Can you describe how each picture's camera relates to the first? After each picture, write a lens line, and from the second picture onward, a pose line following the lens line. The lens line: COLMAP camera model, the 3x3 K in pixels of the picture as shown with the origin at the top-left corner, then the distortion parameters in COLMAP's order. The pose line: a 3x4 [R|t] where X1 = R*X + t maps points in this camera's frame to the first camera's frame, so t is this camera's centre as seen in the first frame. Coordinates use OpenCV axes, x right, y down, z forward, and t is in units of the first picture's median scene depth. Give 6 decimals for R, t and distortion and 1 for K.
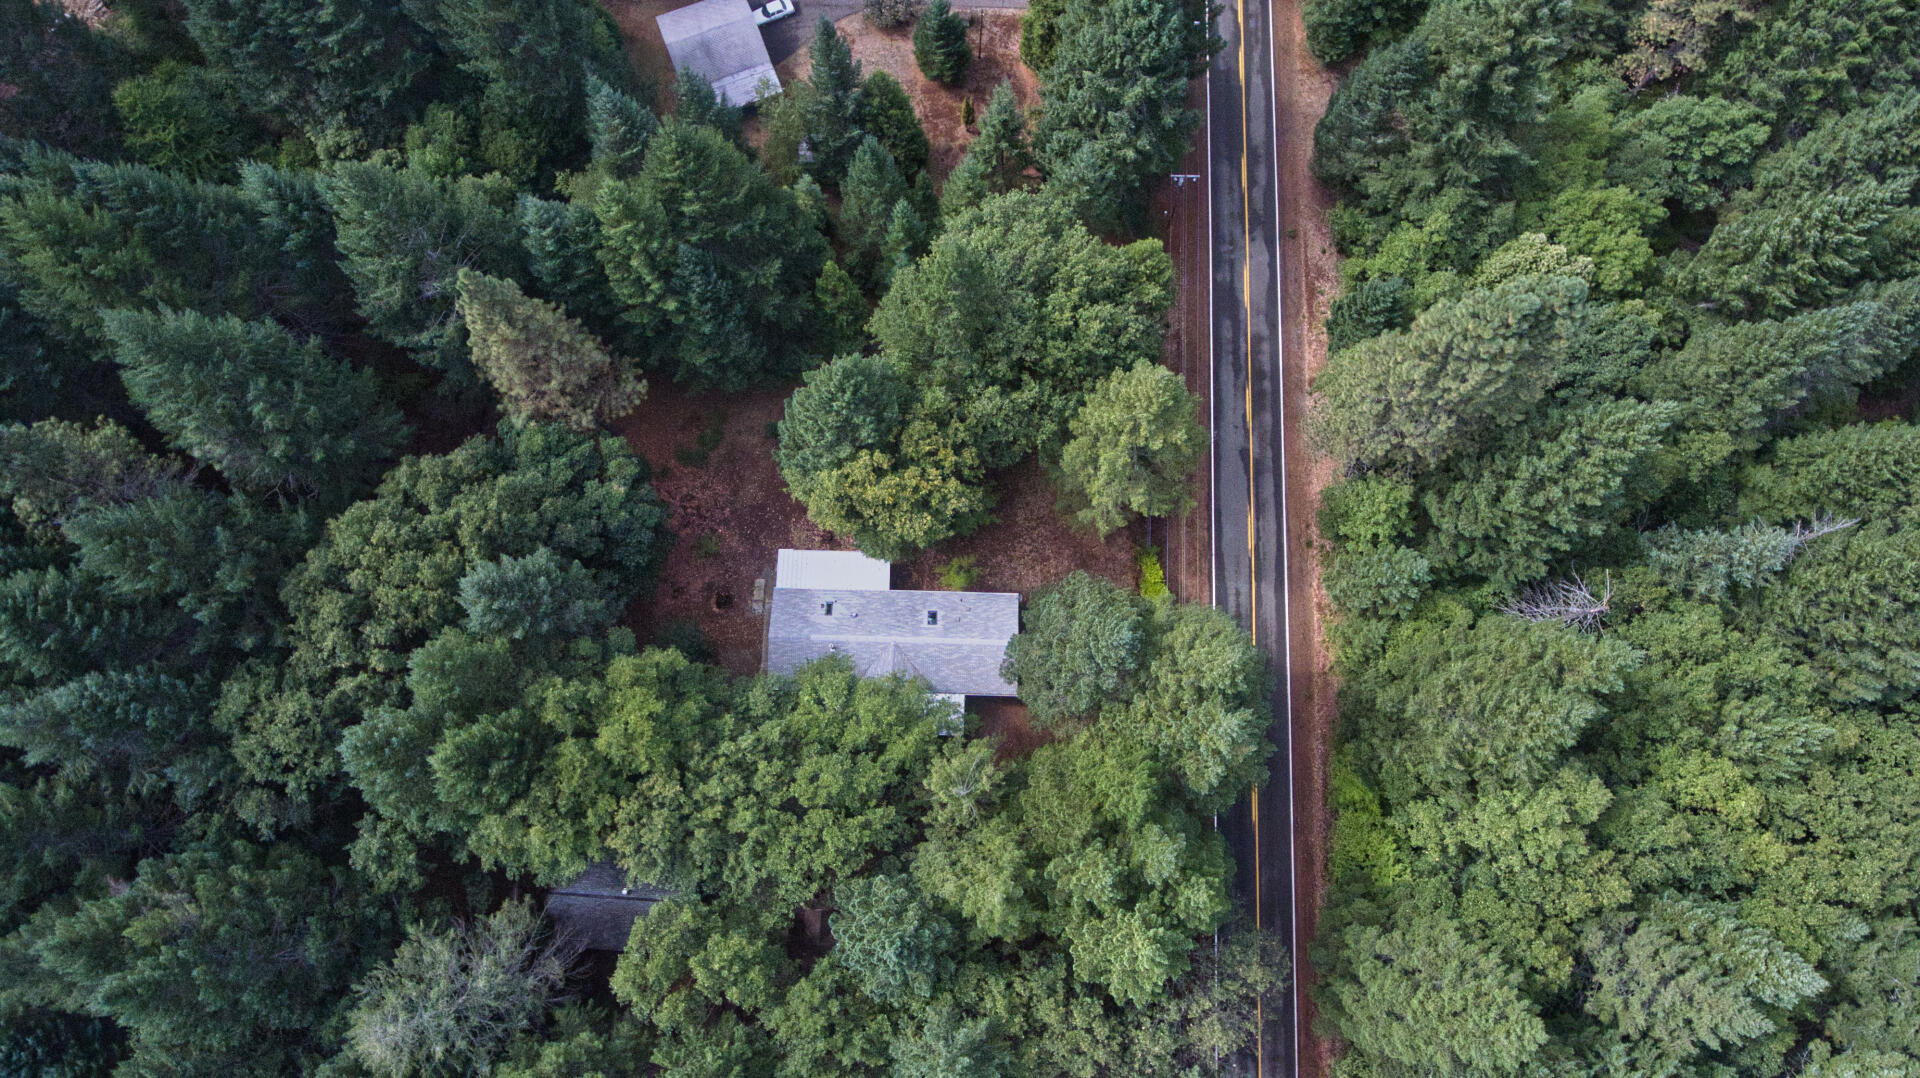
lens RADIAL K [[1075.4, 0, 946.0], [0, 1075.4, 537.3], [0, 0, 1]] dist [-0.032428, 0.010627]
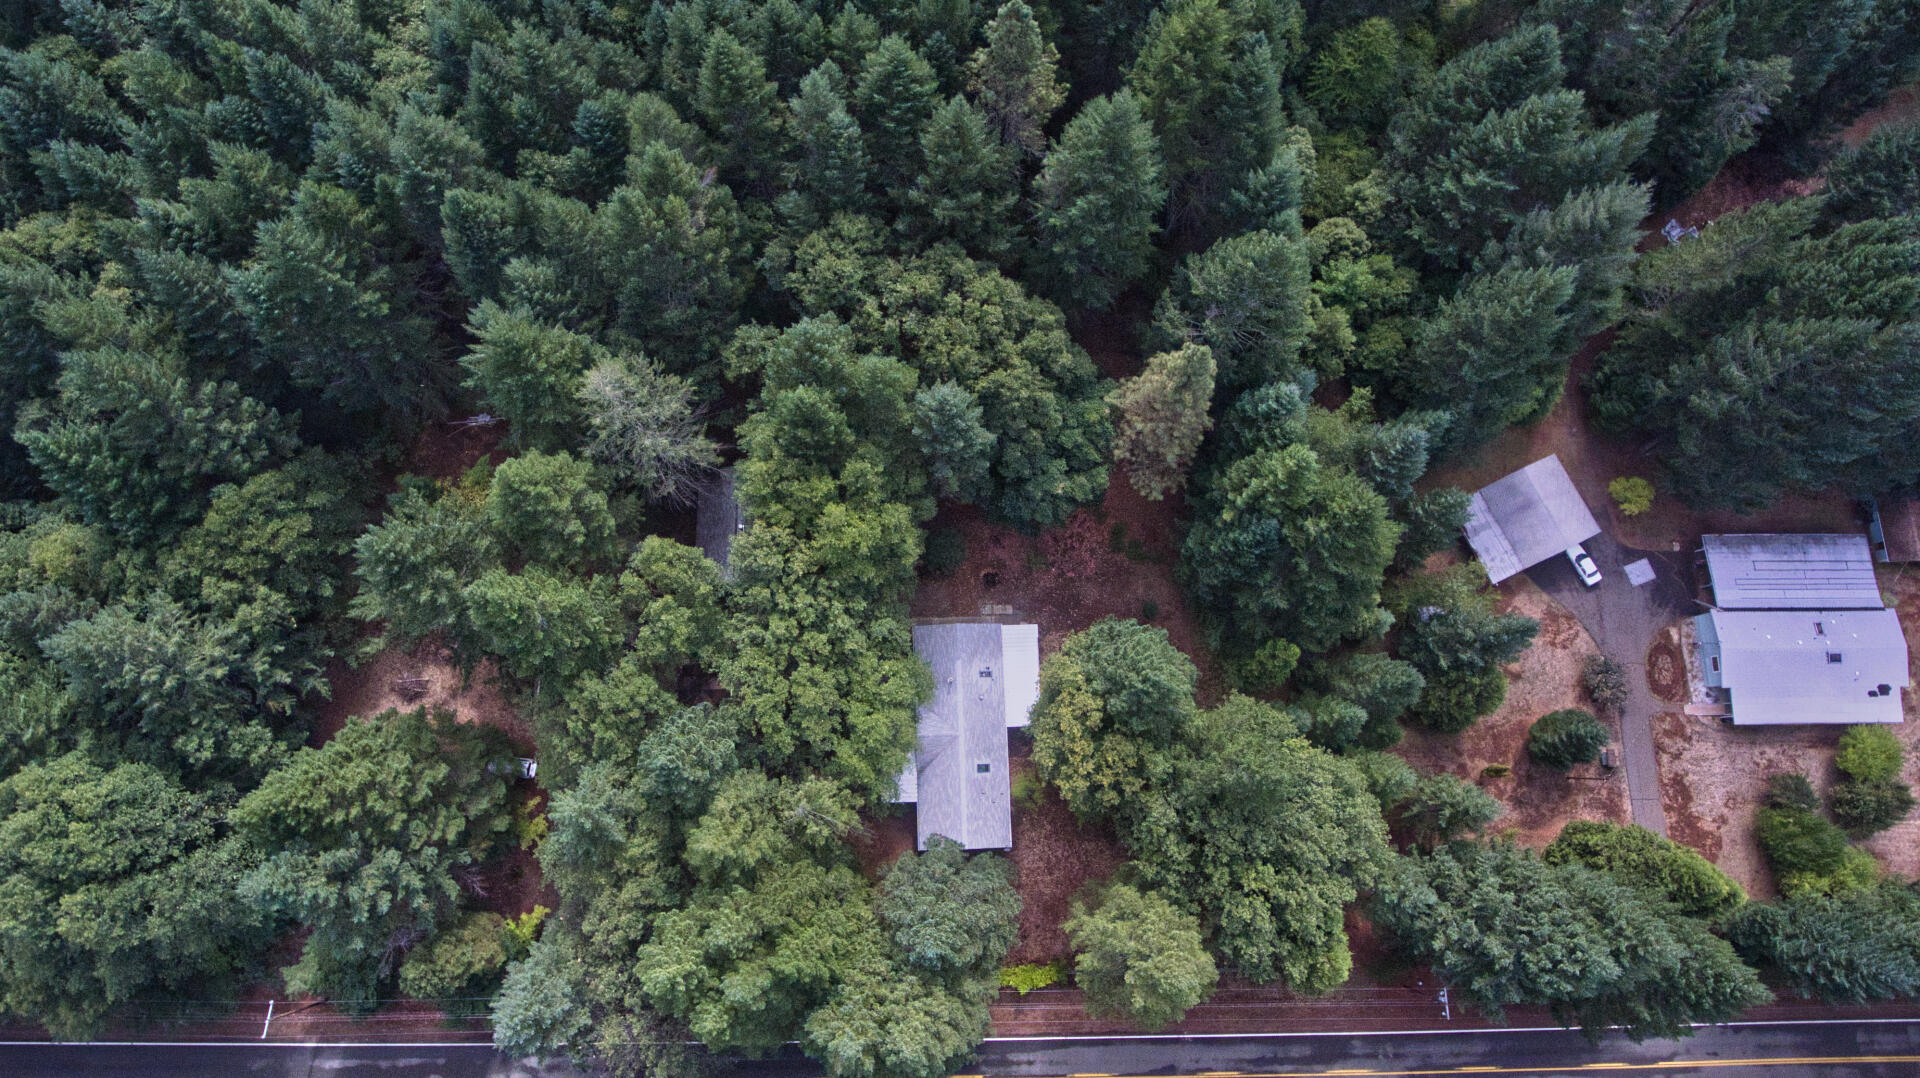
lens RADIAL K [[1075.4, 0, 946.0], [0, 1075.4, 537.3], [0, 0, 1]] dist [-0.032428, 0.010627]
pose [[0.059229, 0.976357, -0.207892, -0.022008], [-0.971976, 0.103867, 0.210889, -0.186479], [0.227496, 0.189575, 0.955148, -0.143844]]
